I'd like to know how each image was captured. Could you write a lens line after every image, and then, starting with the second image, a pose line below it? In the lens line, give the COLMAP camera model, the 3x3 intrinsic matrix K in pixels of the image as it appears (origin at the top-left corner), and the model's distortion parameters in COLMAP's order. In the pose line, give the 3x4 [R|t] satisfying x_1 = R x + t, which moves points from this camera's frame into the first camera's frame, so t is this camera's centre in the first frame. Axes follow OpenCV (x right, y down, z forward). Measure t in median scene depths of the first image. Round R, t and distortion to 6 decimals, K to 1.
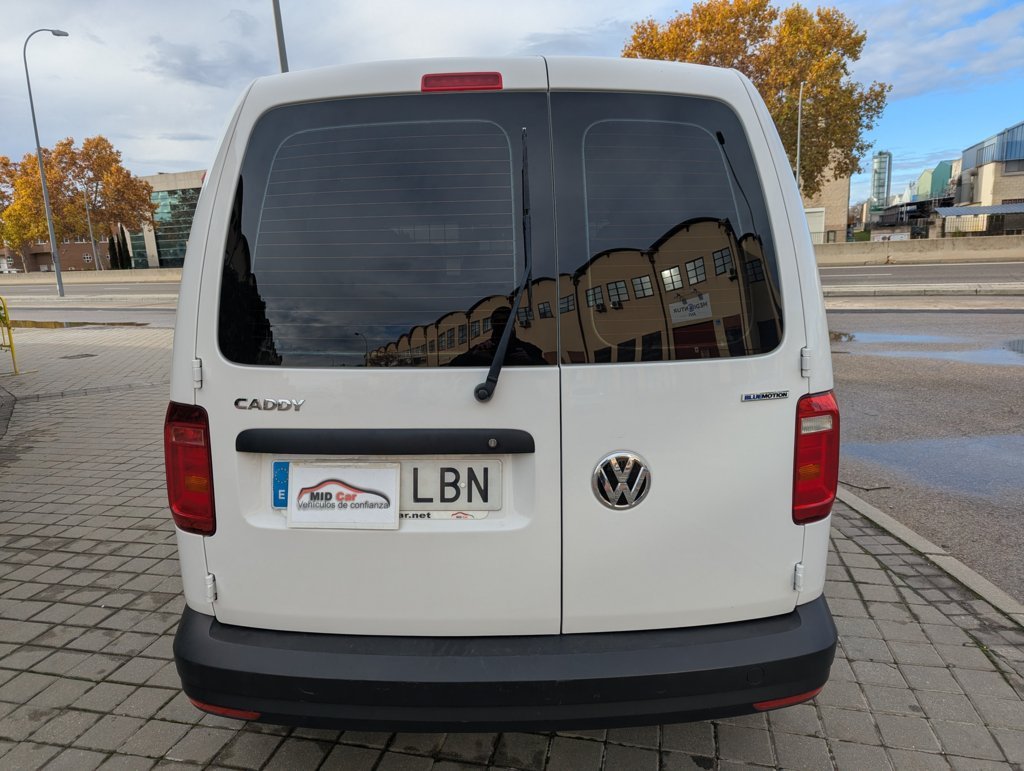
lens RADIAL K [[739.4, 0, 500.2], [0, 739.4, 389.7], [0, 0, 1]] dist [0.022196, -0.001236]
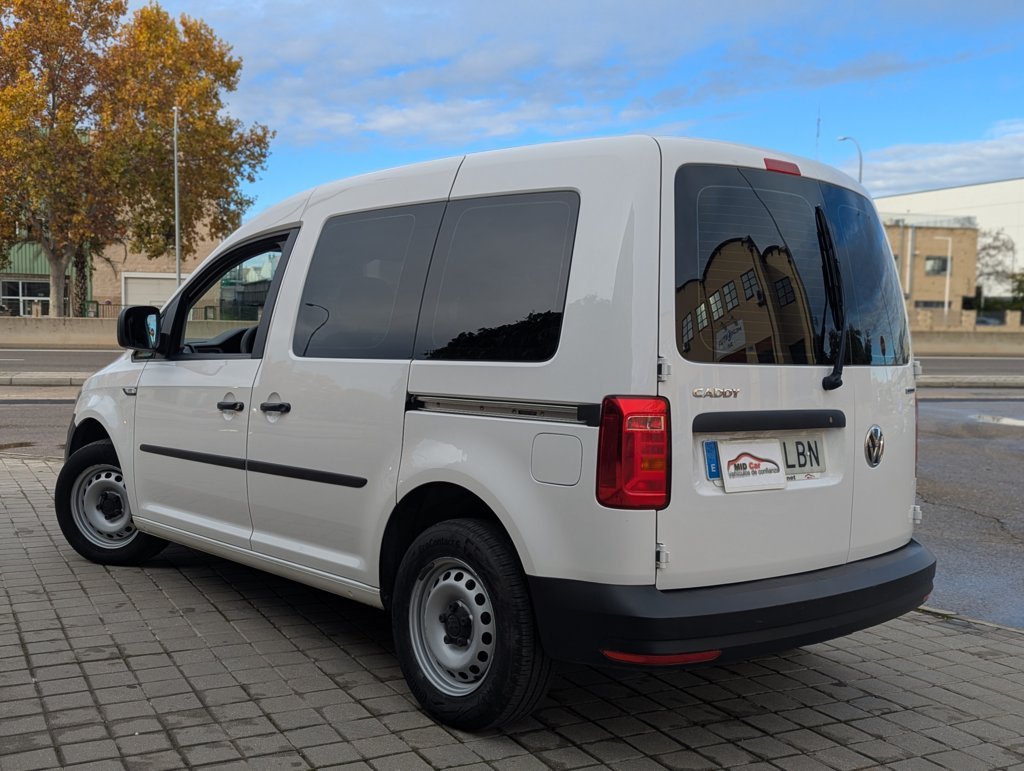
lens RADIAL K [[1115.6, 0, 520.5], [0, 1115.6, 390.5], [0, 0, 1]] dist [0.002755, -0.006374]
pose [[0.738247, 0.012374, 0.674417, -1.309788], [0.077517, 0.991651, -0.103048, 0.132737], [-0.670062, 0.128354, 0.731124, -0.110950]]
